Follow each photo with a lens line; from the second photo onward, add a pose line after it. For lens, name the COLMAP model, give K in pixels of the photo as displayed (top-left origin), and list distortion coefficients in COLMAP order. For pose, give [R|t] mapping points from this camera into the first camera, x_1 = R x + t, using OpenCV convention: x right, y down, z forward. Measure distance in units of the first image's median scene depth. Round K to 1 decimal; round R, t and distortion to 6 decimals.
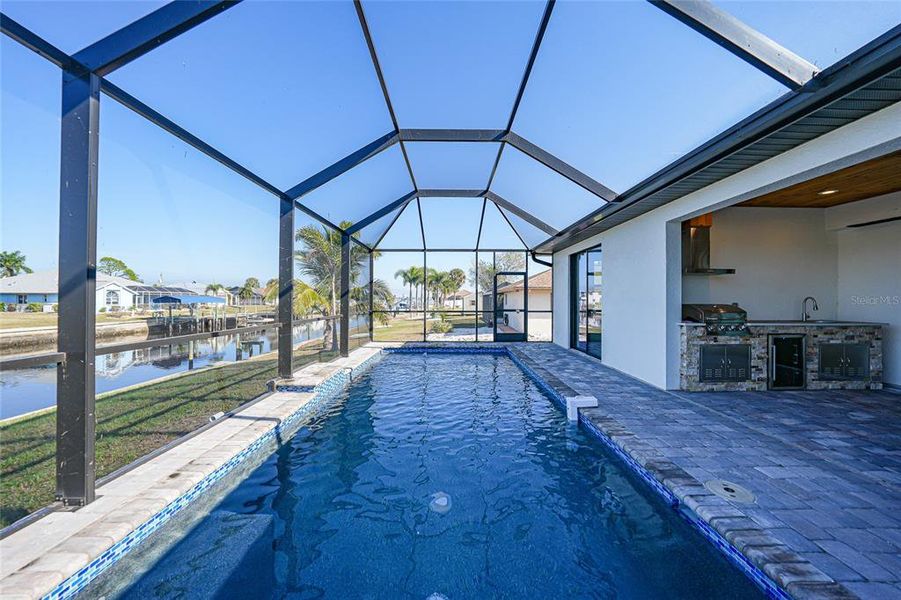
lens RADIAL K [[317.7, 0, 450.7], [0, 317.7, 298.2], [0, 0, 1]] dist [-0.027374, 0.004709]
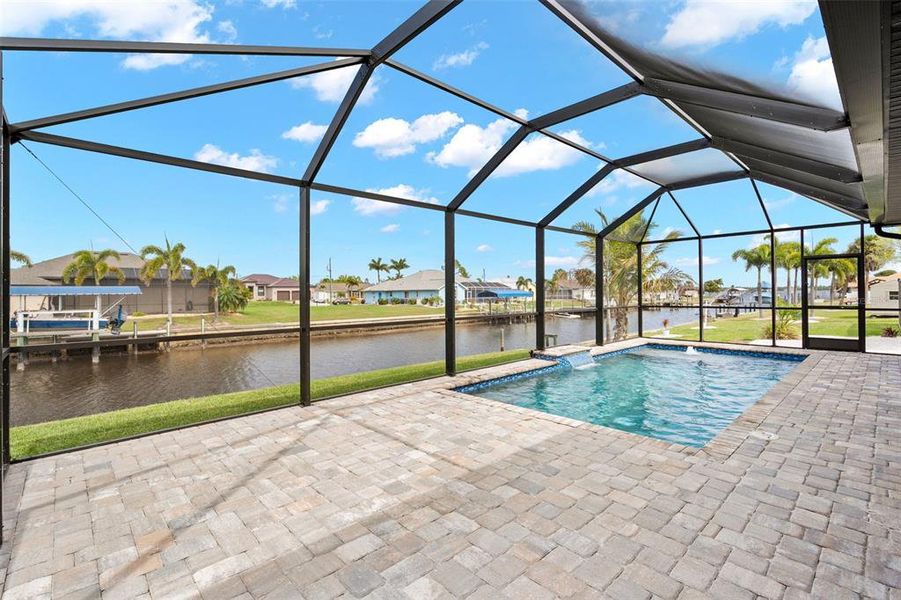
lens RADIAL K [[411.5, 0, 450.4], [0, 411.5, 288.8], [0, 0, 1]] dist [-0.014249, 0.000167]
pose [[0.672143, -0.017259, -0.740220, 0.511039], [0.015123, 0.999840, -0.009580, -0.014168], [0.740267, -0.004756, 0.672296, -0.484914]]
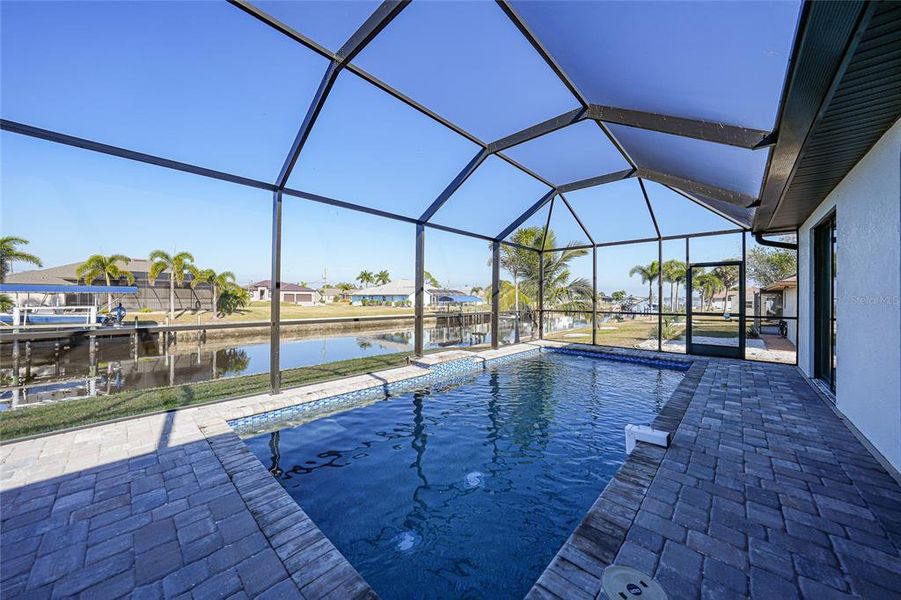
lens RADIAL K [[312.7, 0, 452.3], [0, 312.7, 293.4], [0, 0, 1]] dist [-0.015511, 0.000048]
pose [[0.725694, -0.008507, -0.687965, 0.422830], [-0.002077, 0.999892, -0.014555, 0.003384], [0.688014, 0.011991, 0.725598, 0.103958]]
